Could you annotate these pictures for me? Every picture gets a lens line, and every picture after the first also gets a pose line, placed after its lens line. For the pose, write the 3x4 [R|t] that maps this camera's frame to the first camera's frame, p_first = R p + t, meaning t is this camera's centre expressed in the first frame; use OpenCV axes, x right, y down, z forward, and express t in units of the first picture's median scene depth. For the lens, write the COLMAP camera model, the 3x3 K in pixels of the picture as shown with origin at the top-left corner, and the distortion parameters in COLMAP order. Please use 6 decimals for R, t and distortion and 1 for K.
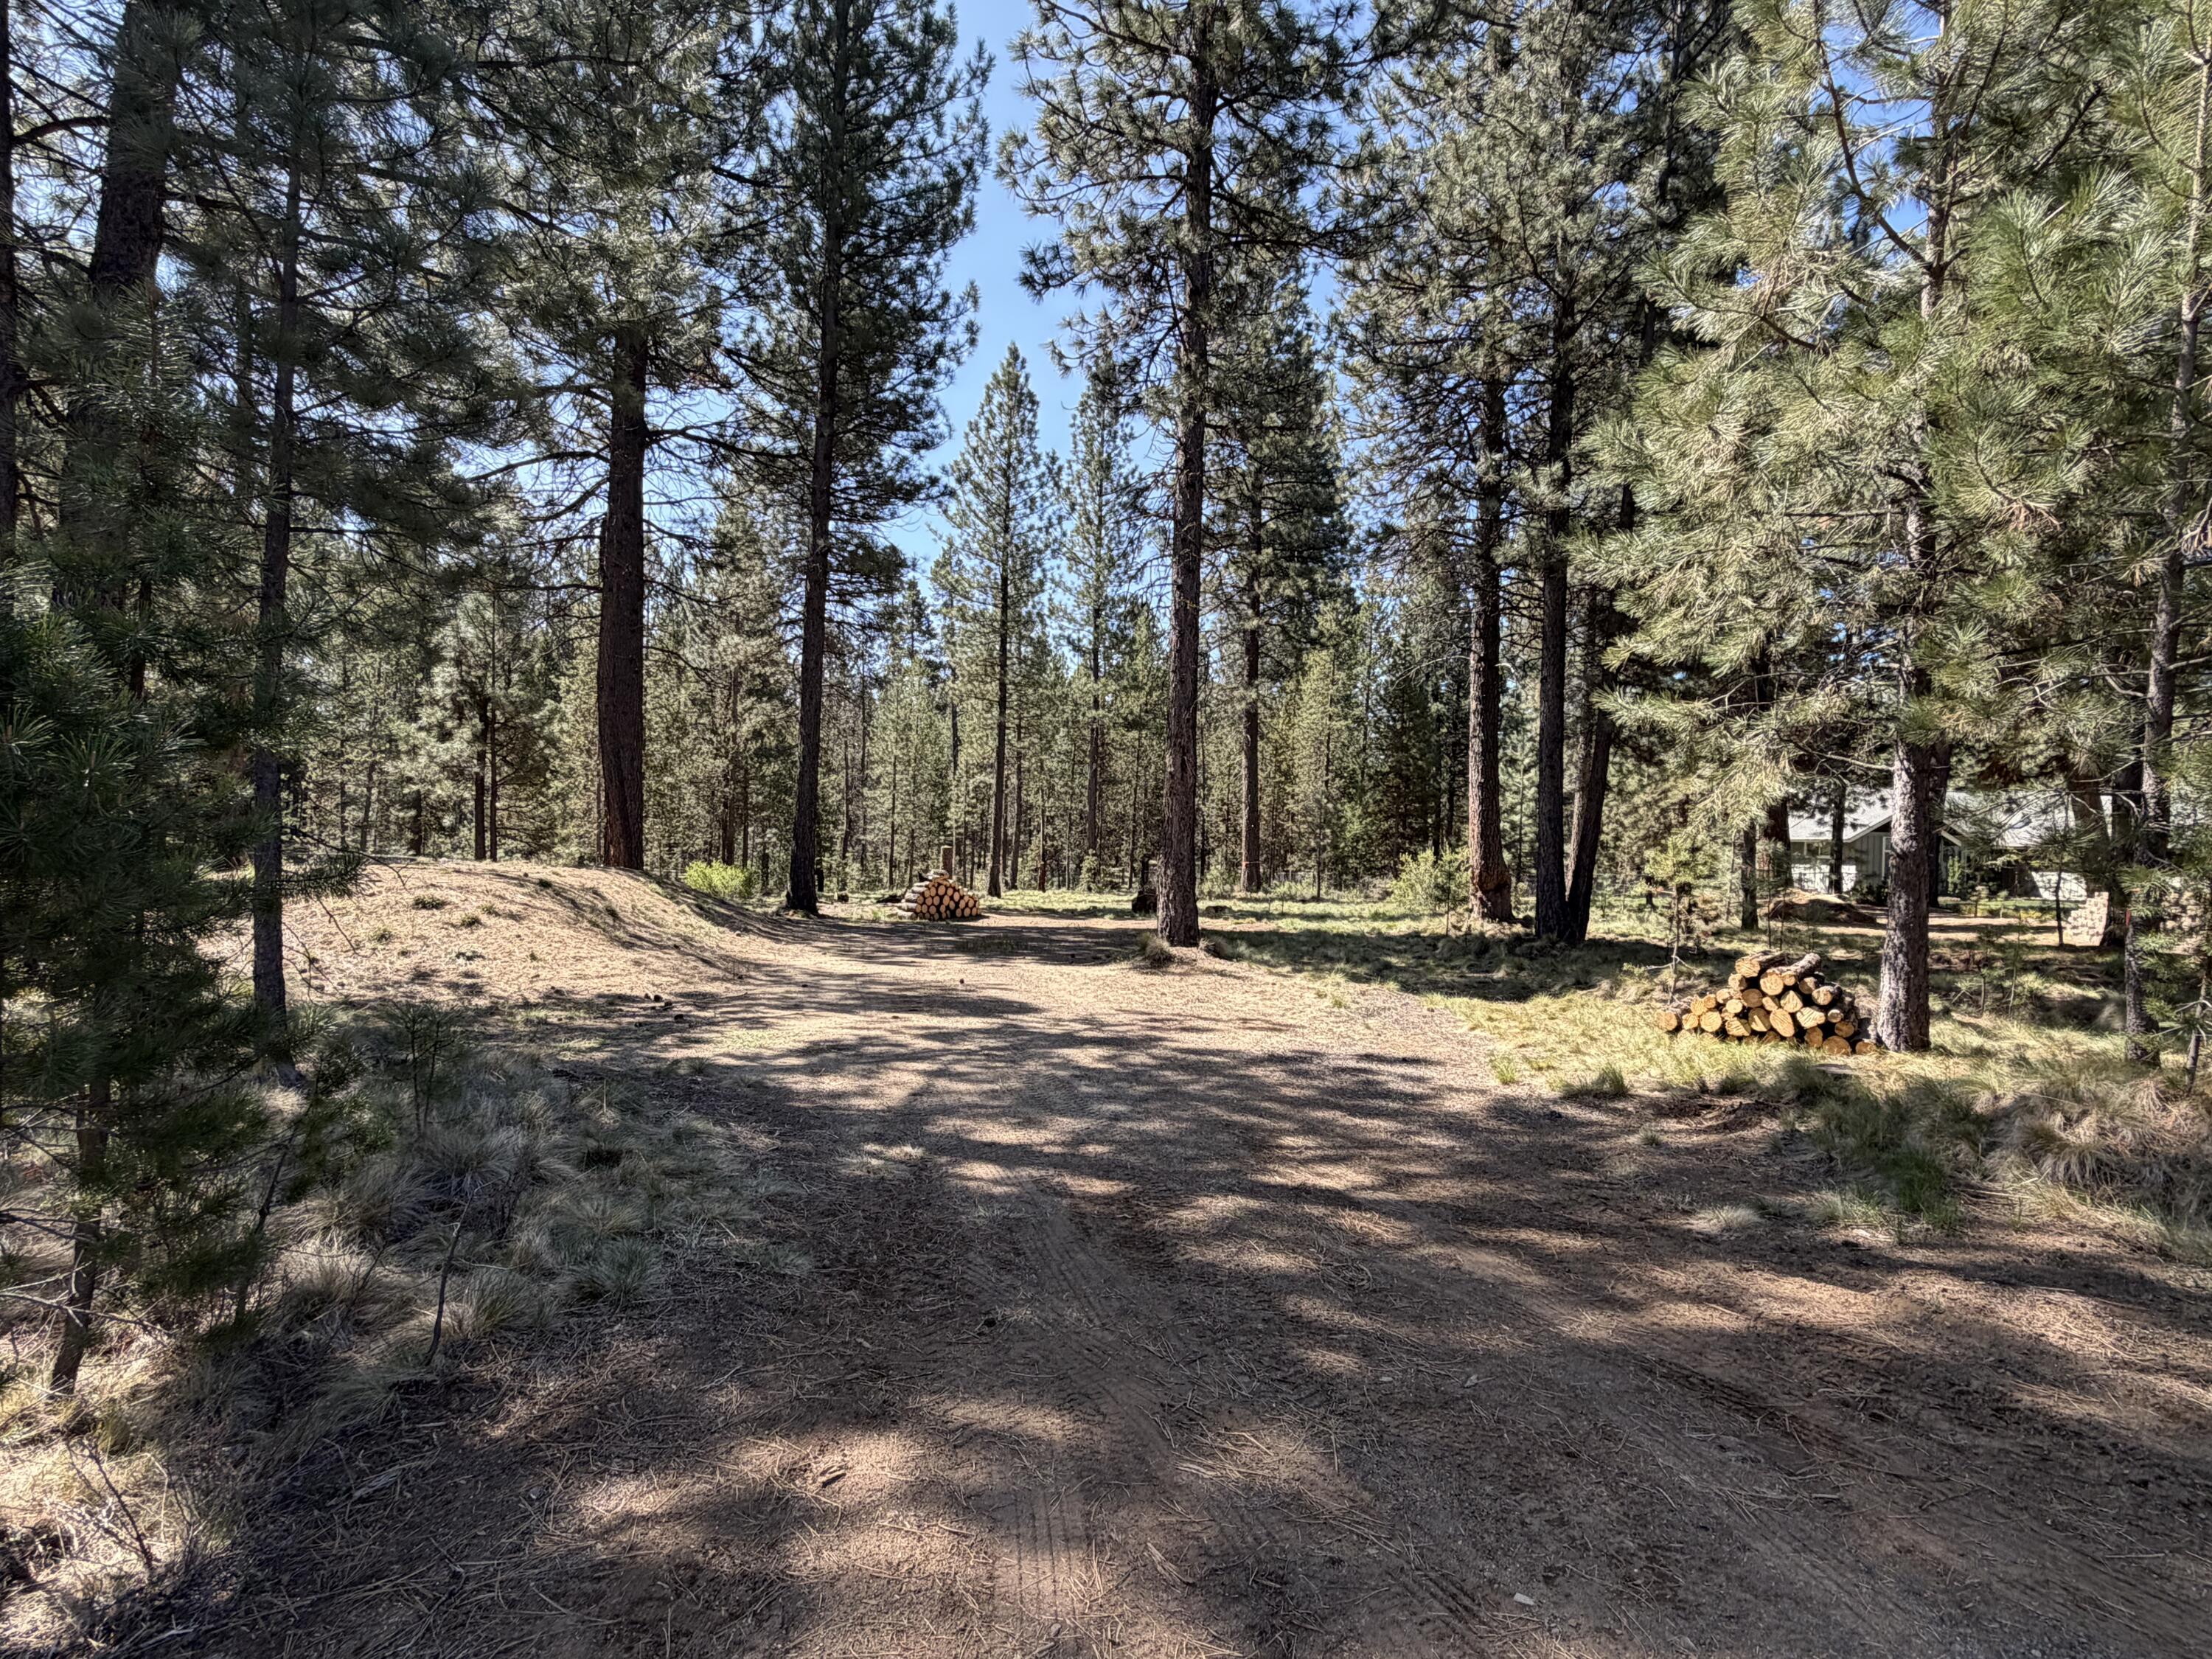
lens RADIAL K [[1171.7, 0, 1107.2], [0, 1171.7, 838.5], [0, 0, 1]] dist [0.000465, 0.000413]
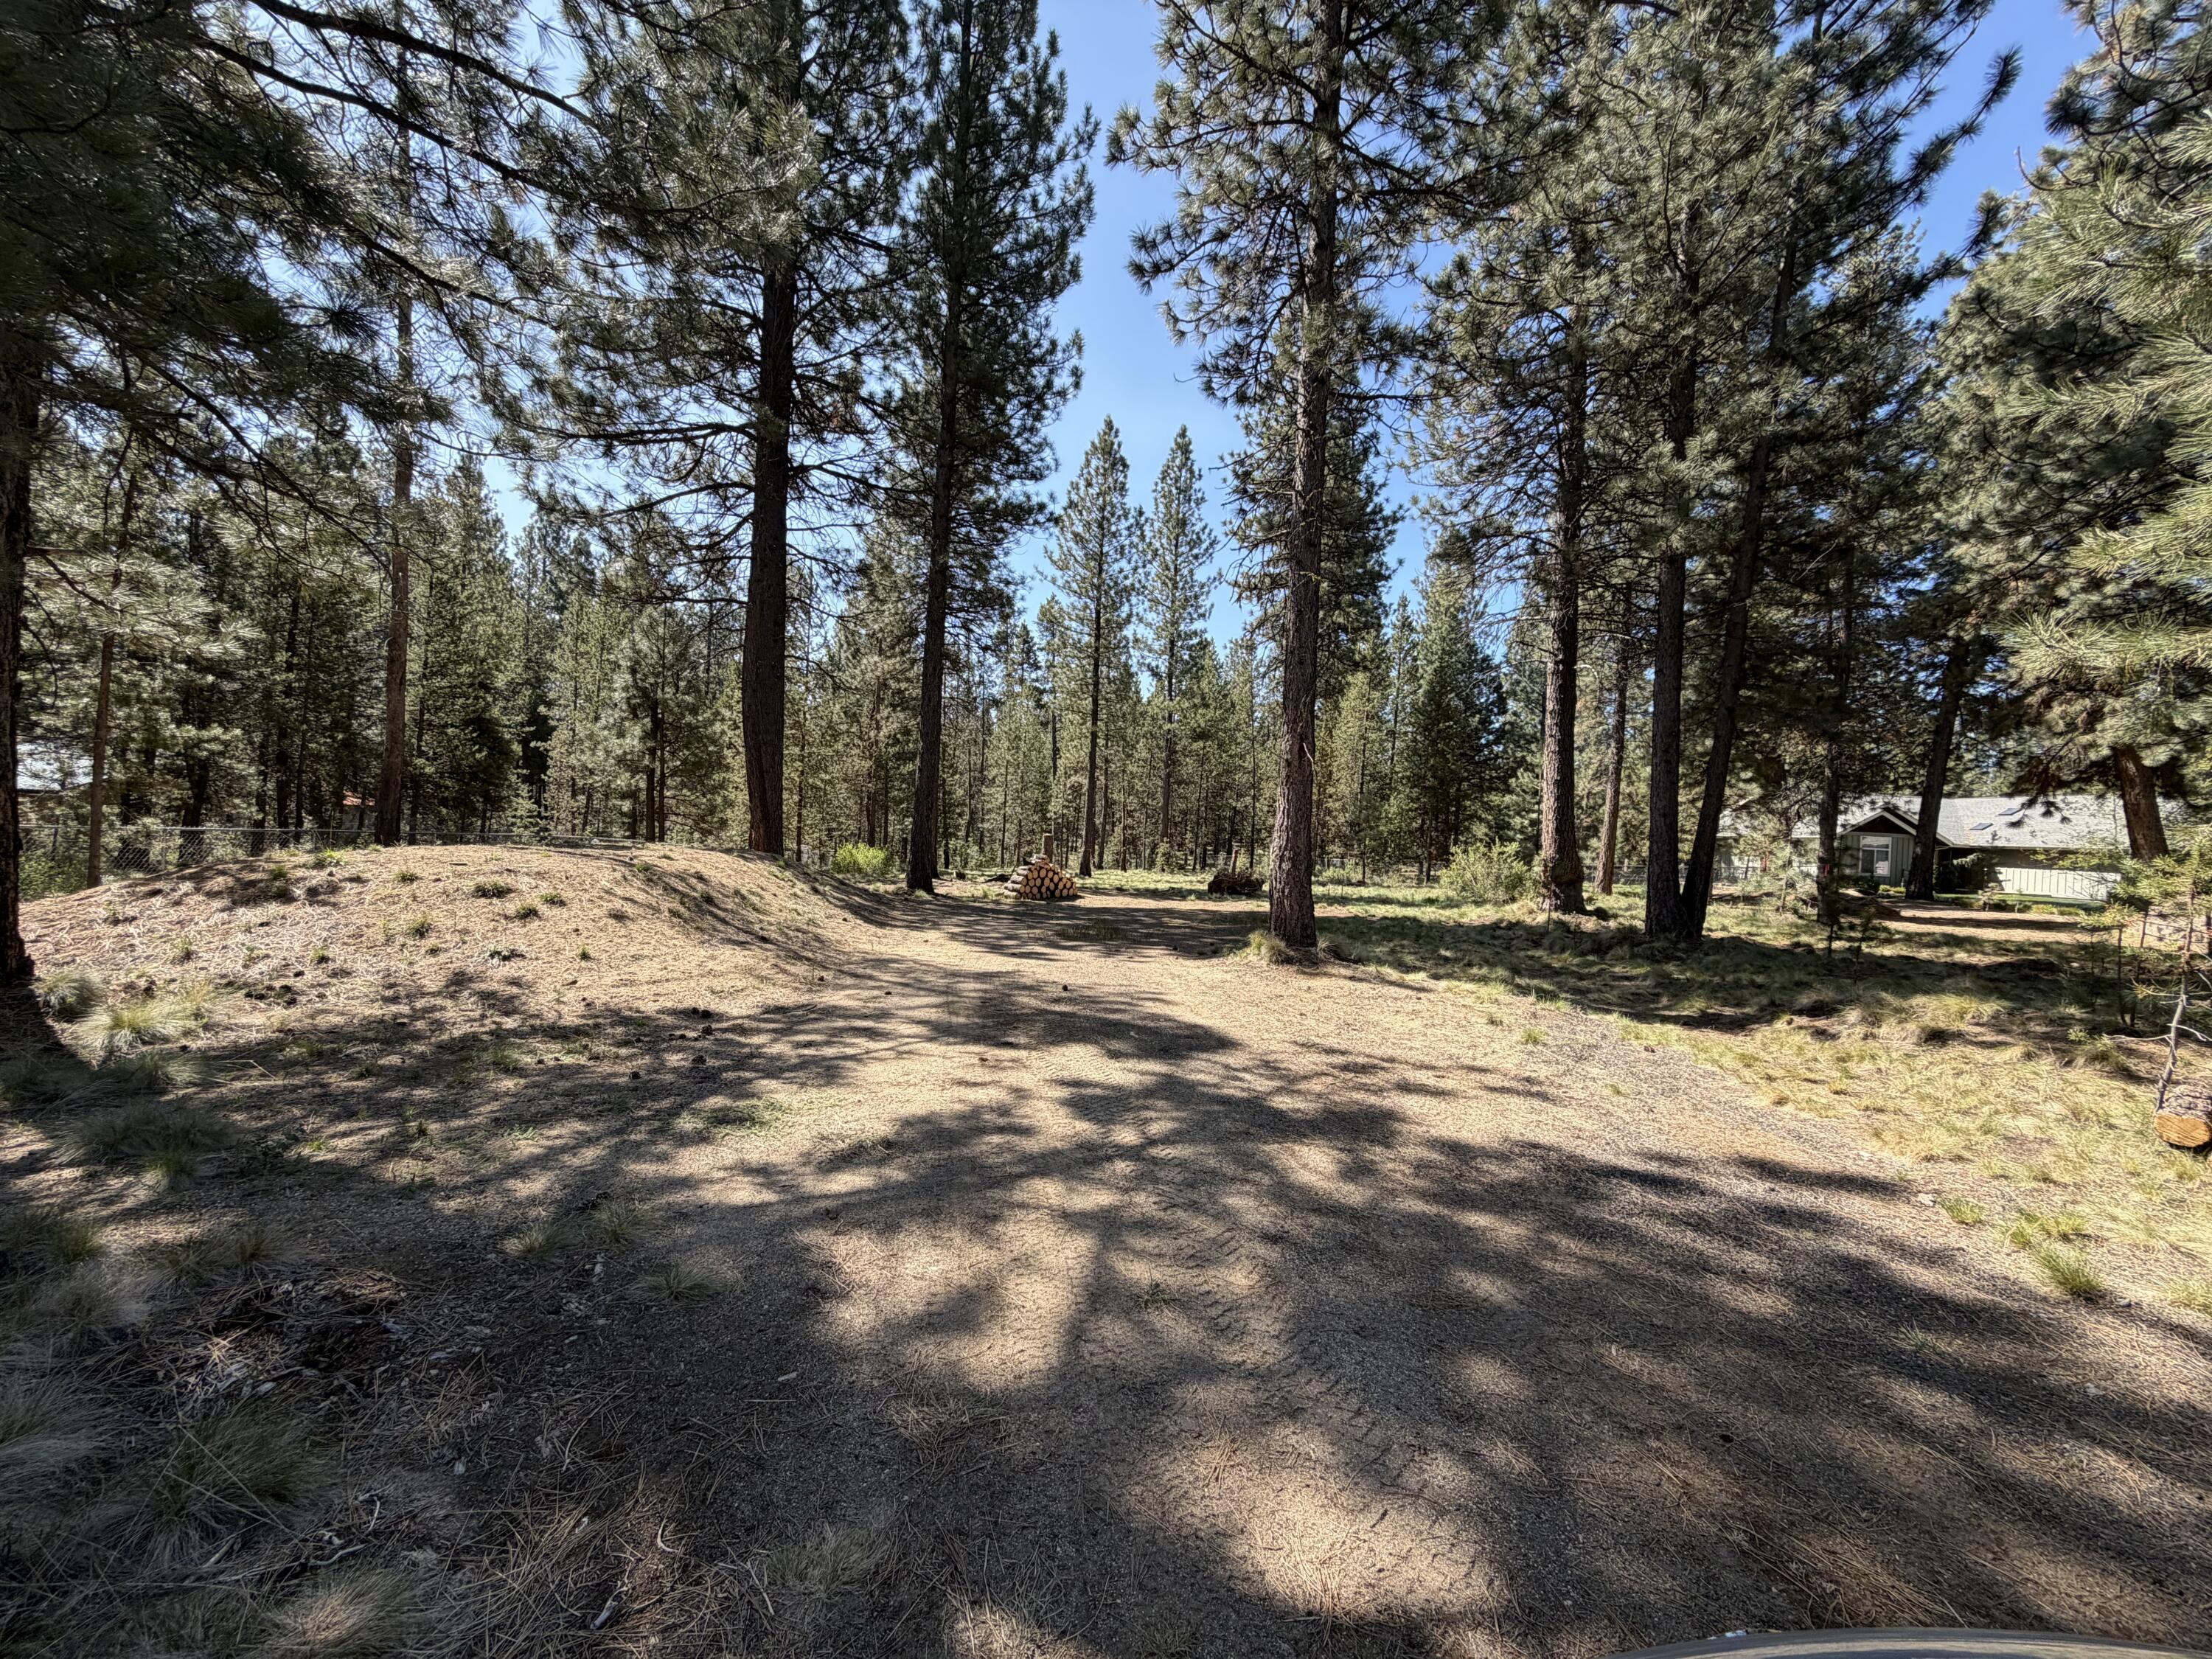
lens RADIAL K [[882.7, 0, 1102.7], [0, 882.7, 832.0], [0, 0, 1]] dist [0.000786, 0.000046]
pose [[0.997215, 0.012853, -0.073471, -0.022494], [-0.012541, 0.999910, 0.004710, -0.000137], [0.073525, -0.003775, 0.997286, 0.156431]]
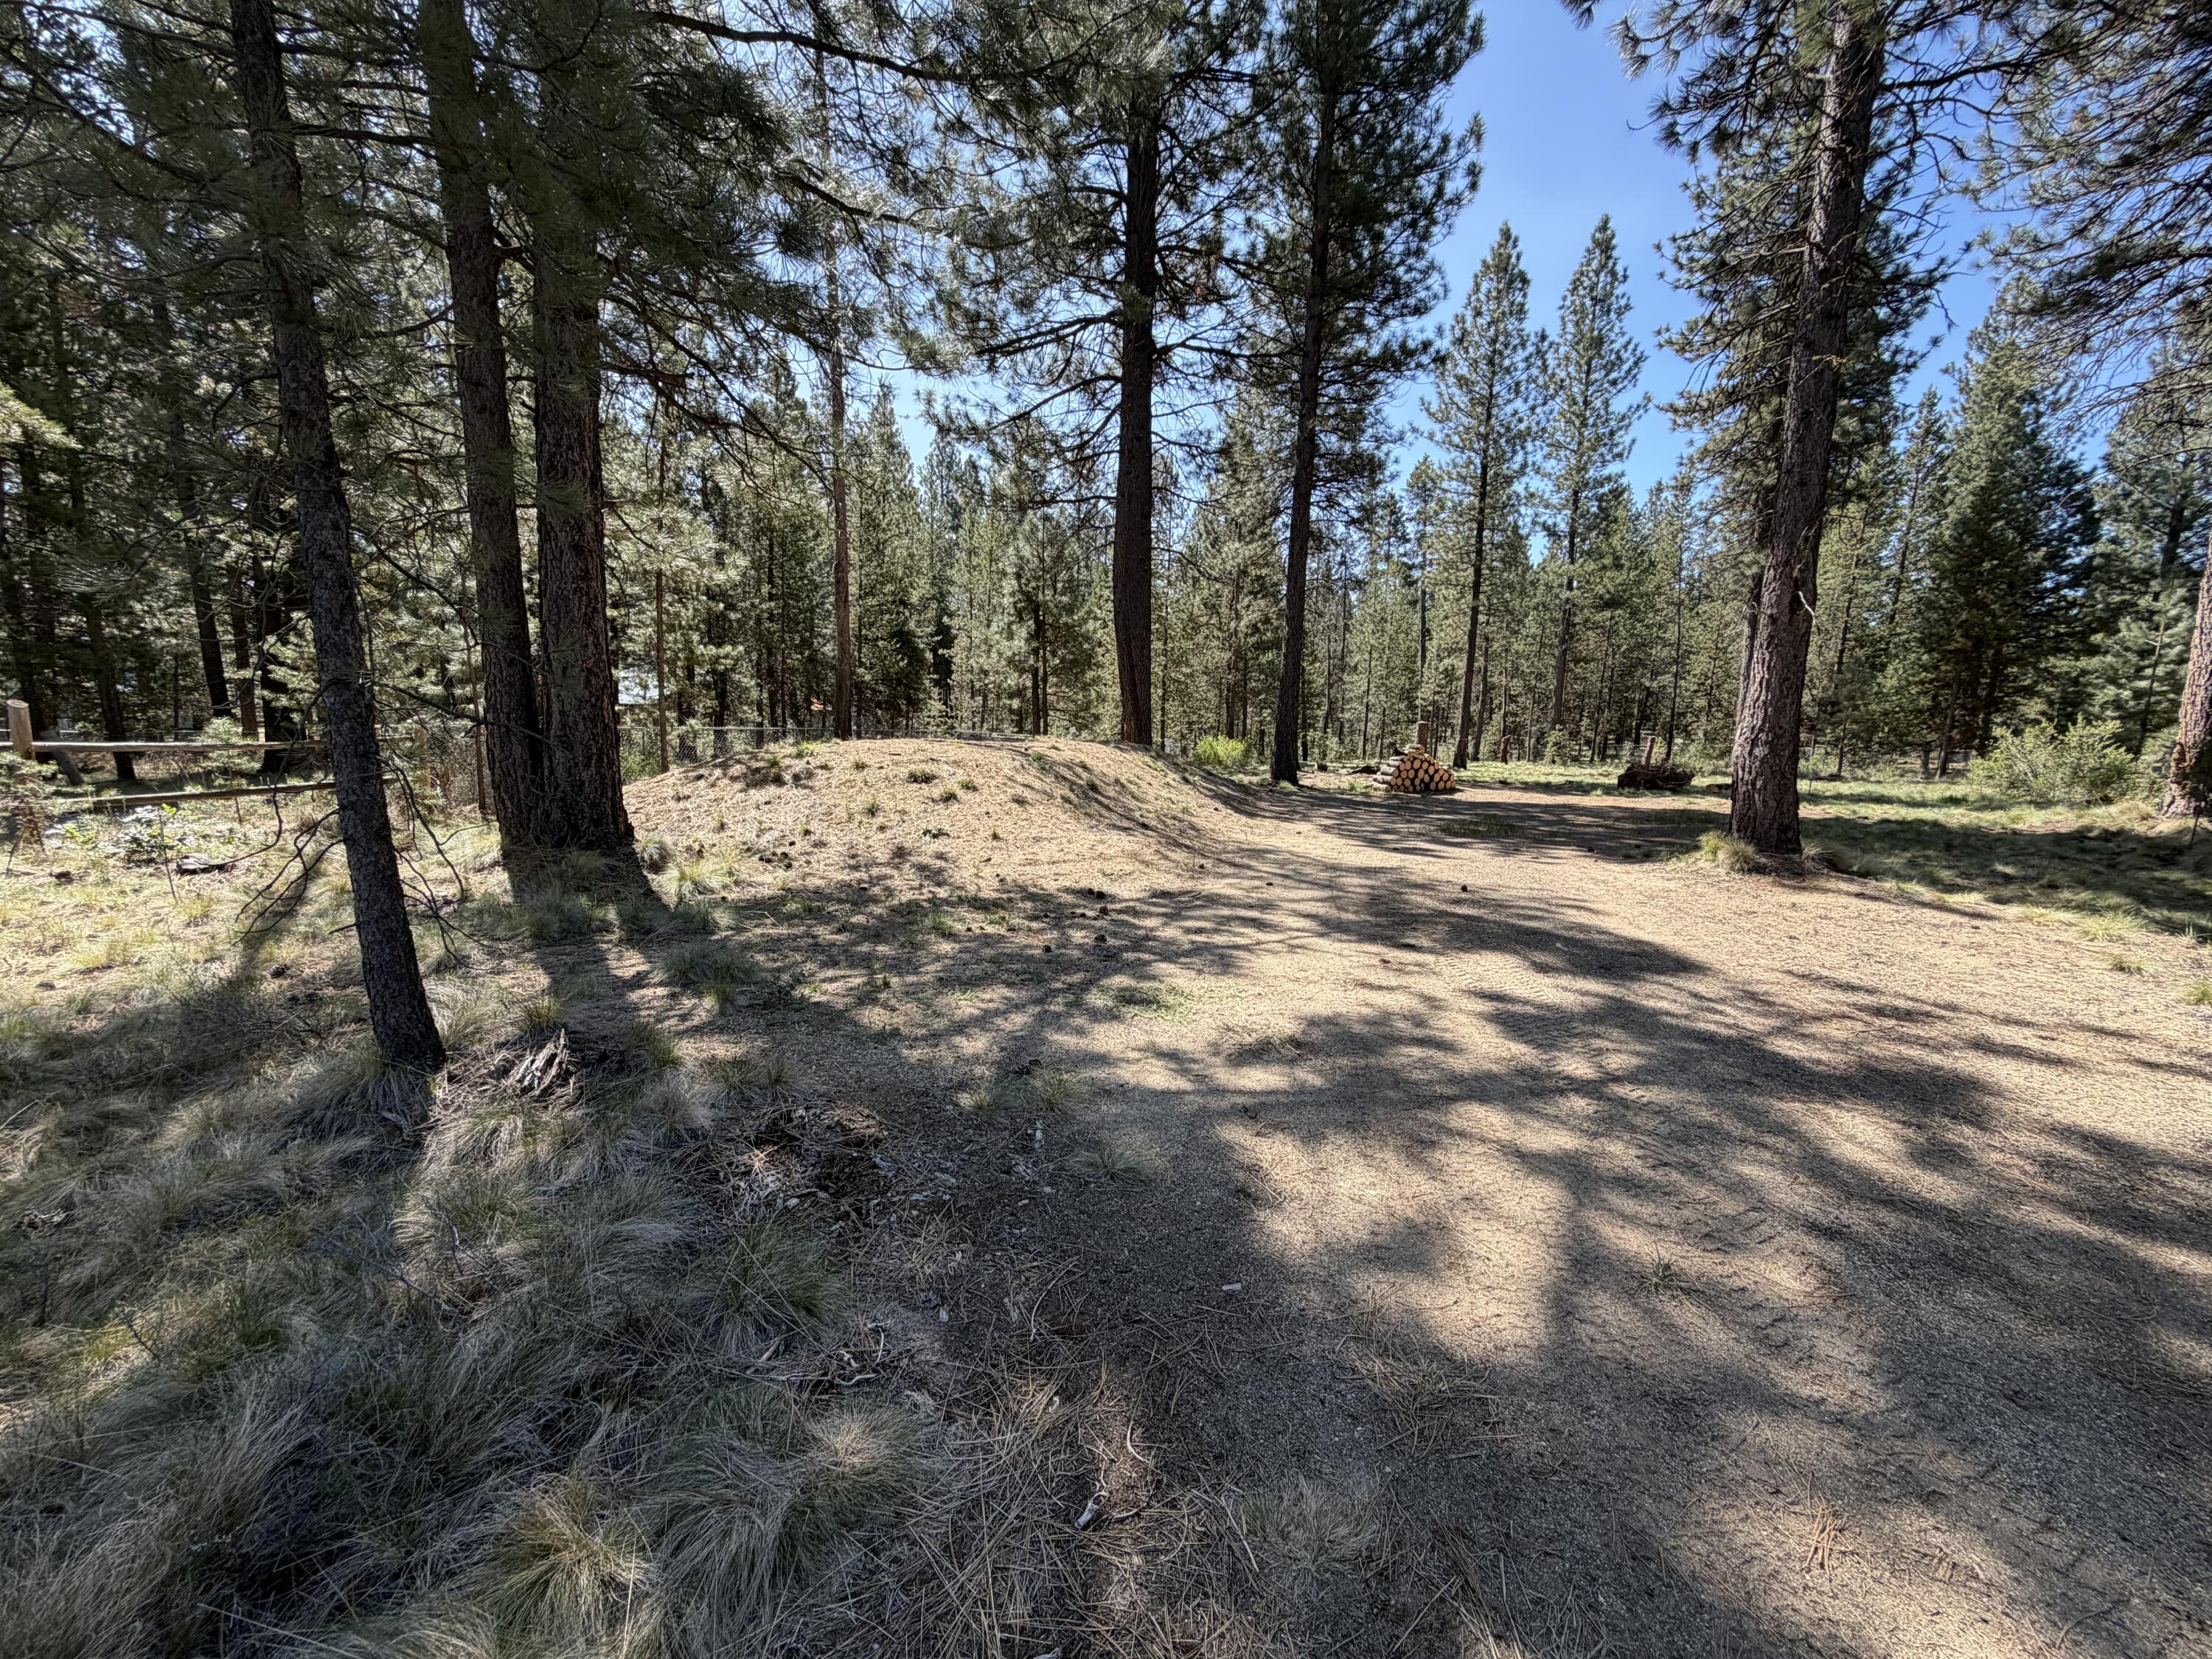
lens RADIAL K [[882.2, 0, 1100.1], [0, 882.2, 834.9], [0, 0, 1]] dist [-0.000199, 0.000013]
pose [[0.891359, 0.051633, -0.450348, -0.035532], [0.008024, 0.991539, 0.129564, 0.002546], [0.453227, -0.119102, 0.883402, 0.168505]]
